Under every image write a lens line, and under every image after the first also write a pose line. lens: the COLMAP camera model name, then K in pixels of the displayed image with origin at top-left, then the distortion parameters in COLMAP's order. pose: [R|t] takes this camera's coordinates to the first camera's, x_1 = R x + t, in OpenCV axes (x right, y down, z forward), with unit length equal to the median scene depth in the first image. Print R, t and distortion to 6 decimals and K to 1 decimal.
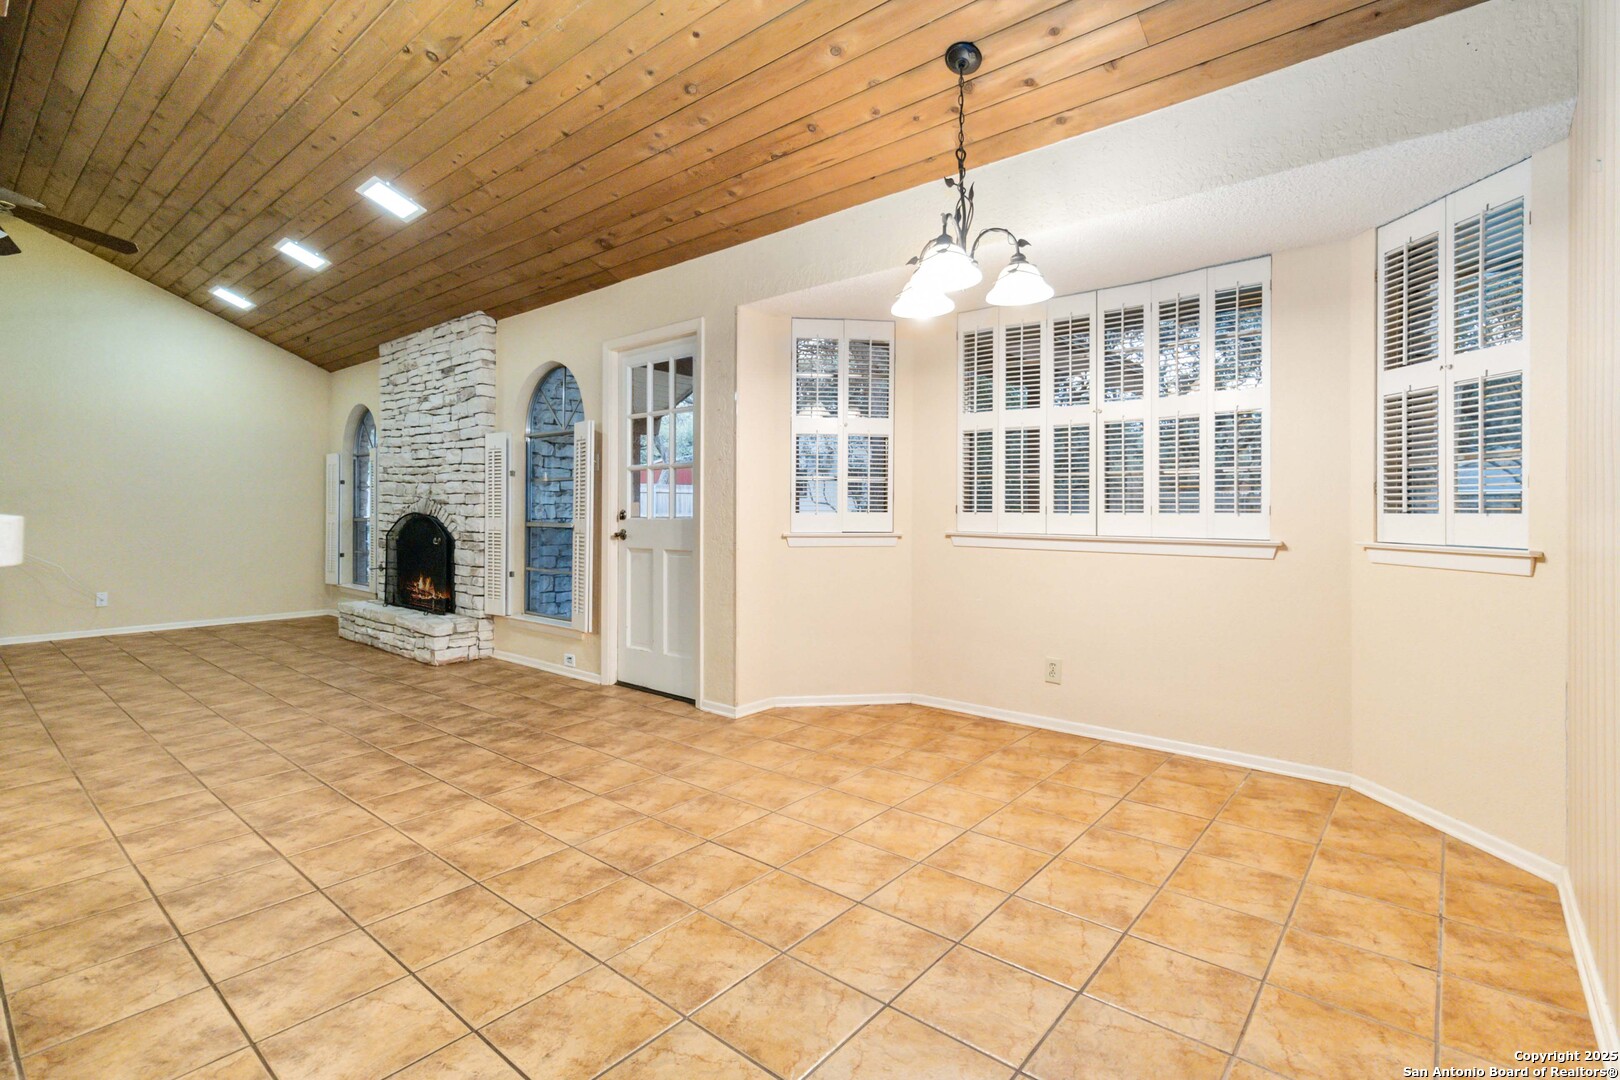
lens RADIAL K [[764.3, 0, 825.3], [0, 764.3, 505.7], [0, 0, 1]] dist [0.002480, 0.003234]
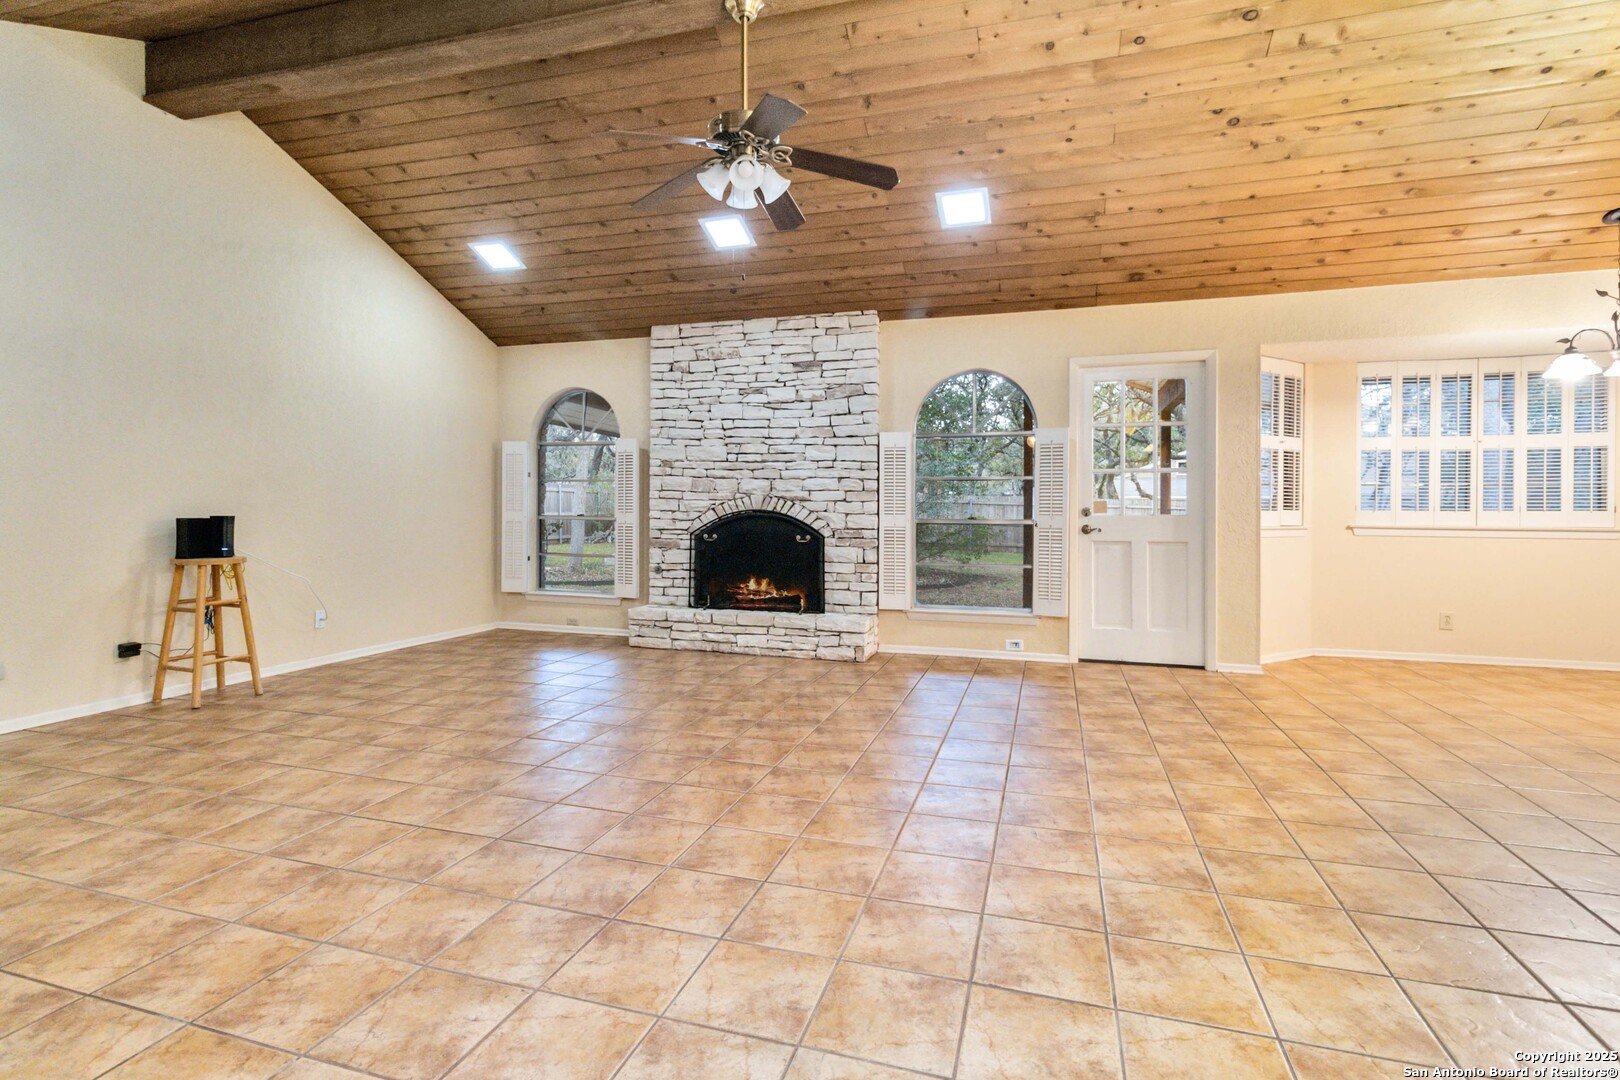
lens RADIAL K [[764.3, 0, 835.7], [0, 764.3, 505.8], [0, 0, 1]] dist [0.002480, 0.003234]
pose [[0.921990, 0.003359, 0.387200, -0.857242], [-0.004734, 0.999985, 0.002599, 0.001451], [-0.387186, -0.004230, 0.921992, 0.082793]]
